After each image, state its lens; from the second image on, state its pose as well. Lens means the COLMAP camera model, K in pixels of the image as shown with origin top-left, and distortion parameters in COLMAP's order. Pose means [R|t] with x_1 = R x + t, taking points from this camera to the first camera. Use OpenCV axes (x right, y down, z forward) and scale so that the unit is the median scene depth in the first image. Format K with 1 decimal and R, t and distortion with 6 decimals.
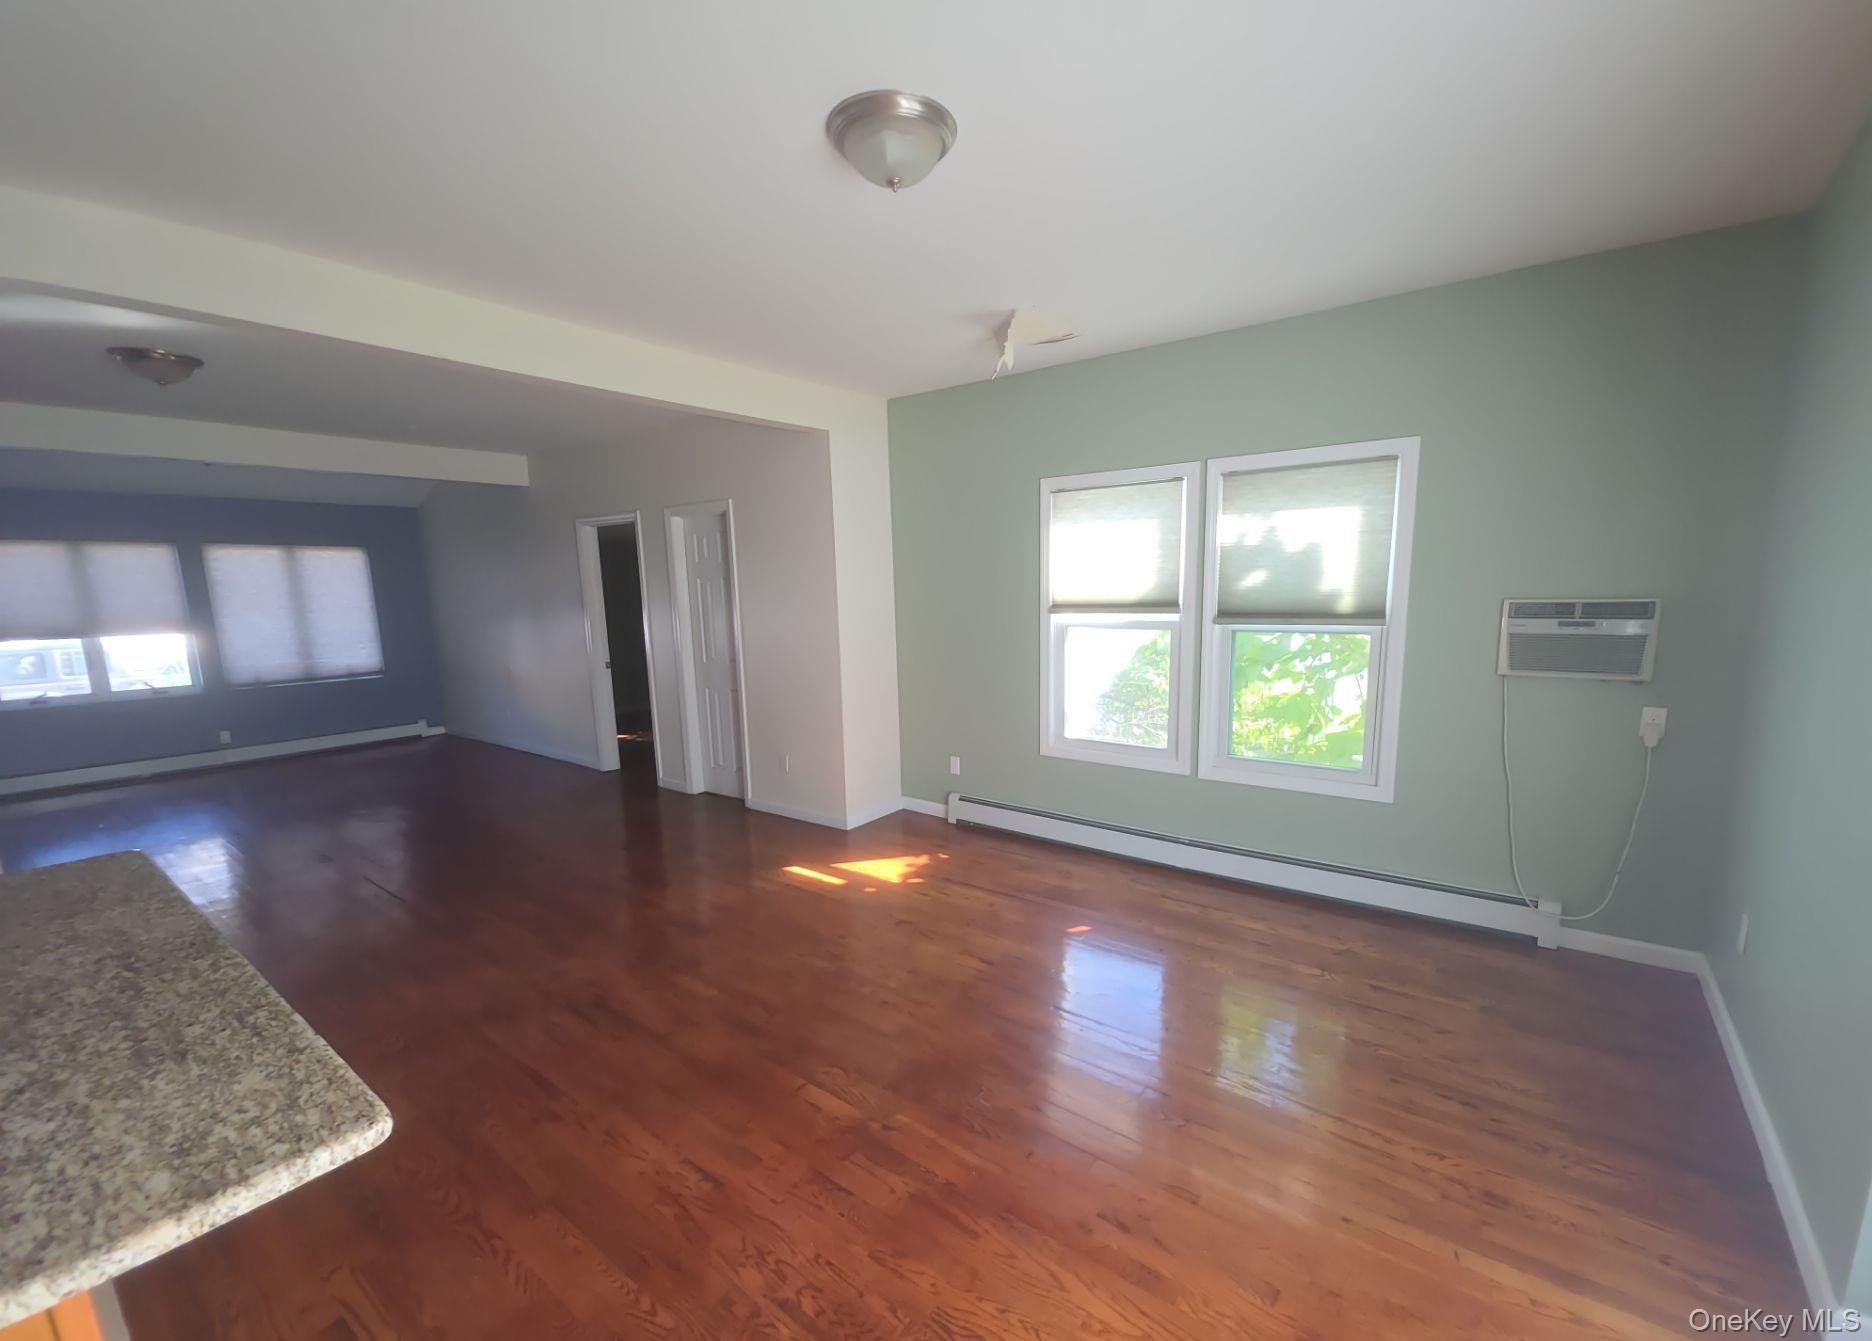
lens RADIAL K [[765.9, 0, 966.5], [0, 765.9, 718.6], [0, 0, 1]] dist [0.004342, -0.004011]
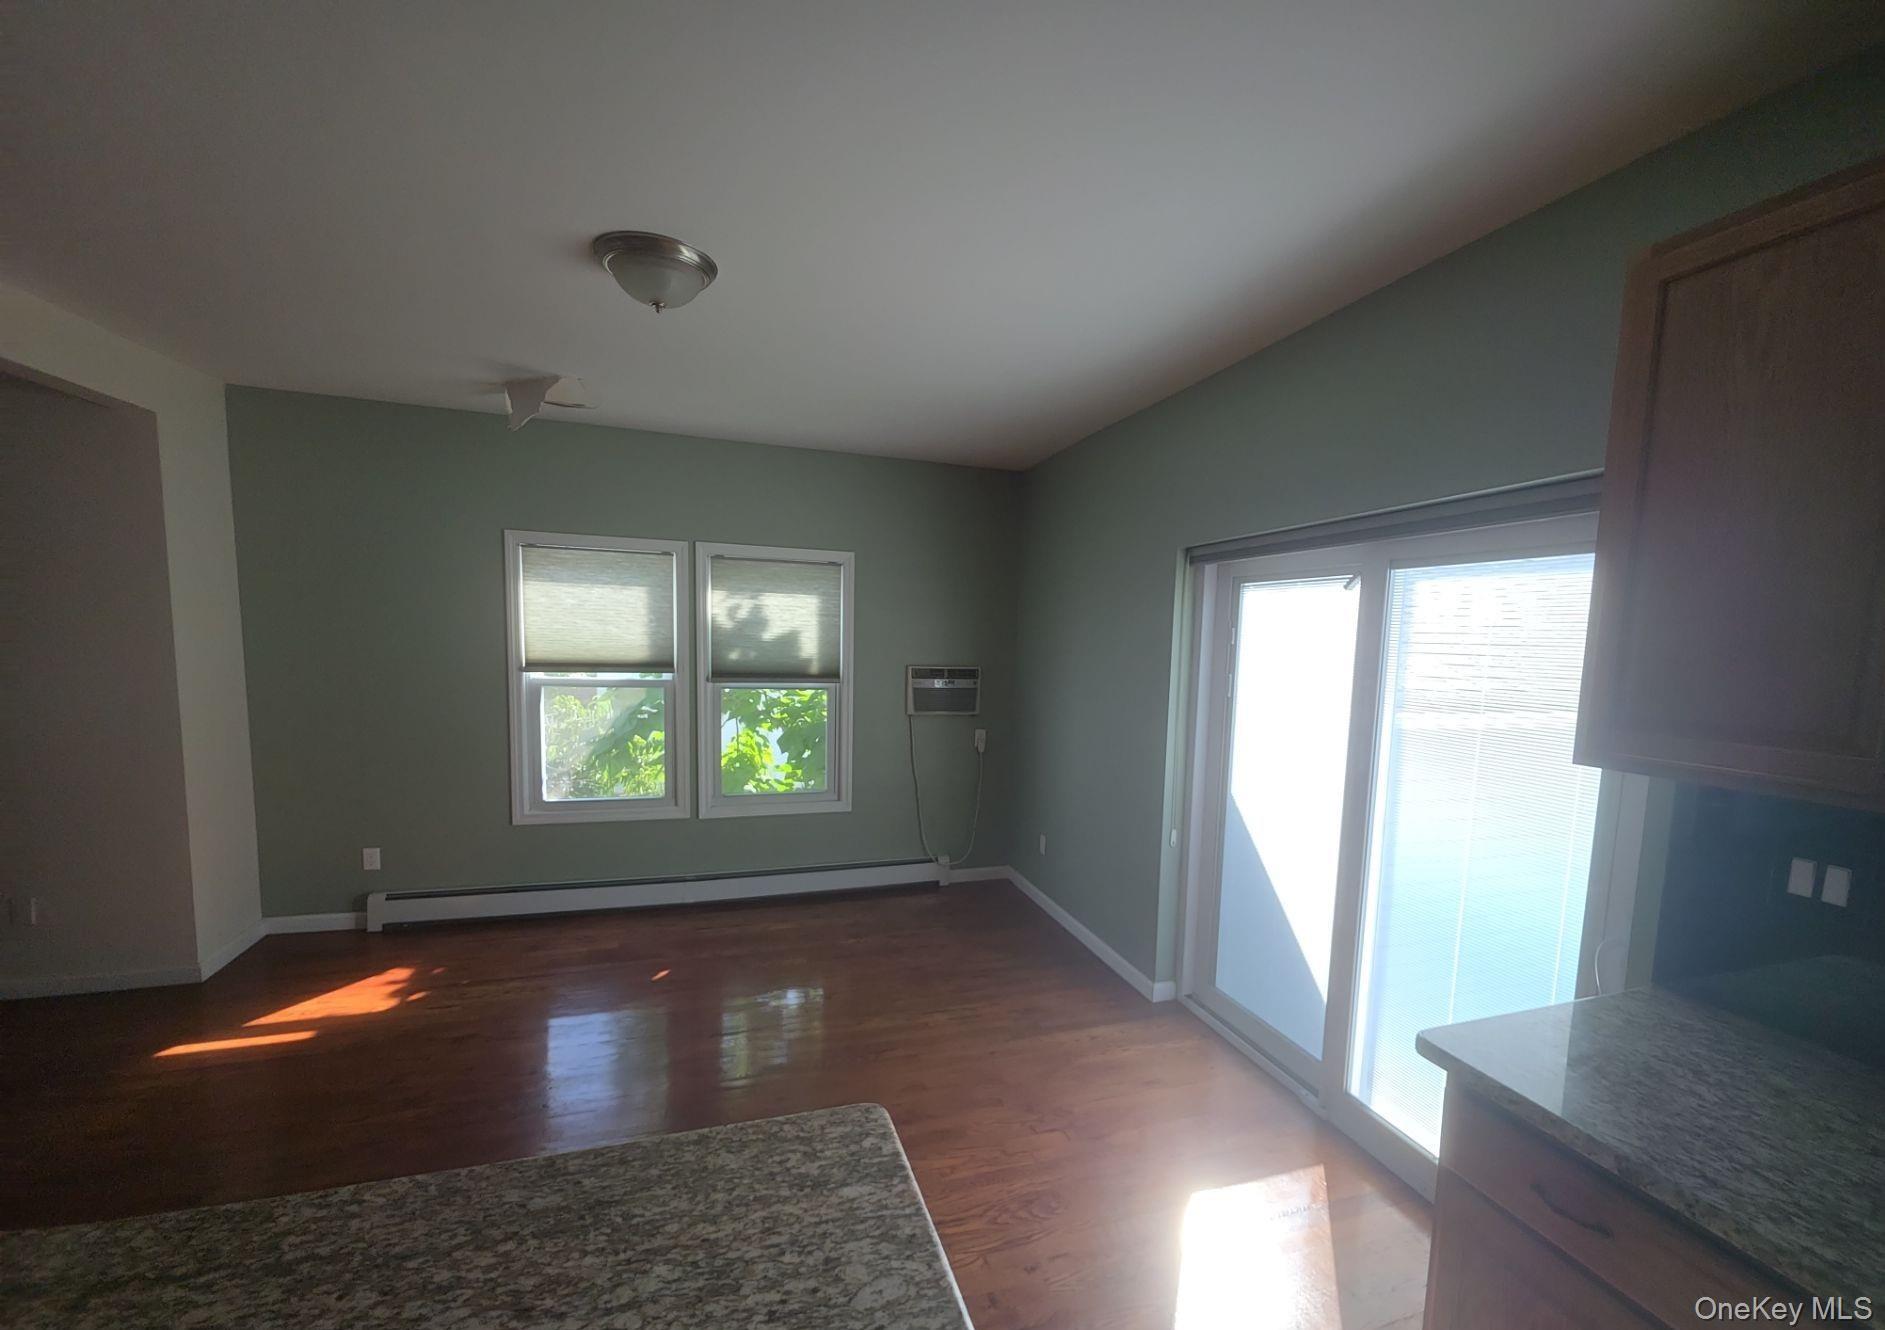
lens RADIAL K [[765.6, 0, 971.2], [0, 765.6, 718.9], [0, 0, 1]] dist [-0.000864, -0.000618]
pose [[0.572228, -0.052706, 0.818399, -0.402190], [0.099140, 0.995060, -0.005236, -0.023701], [-0.814080, 0.084132, 0.574626, 0.019038]]
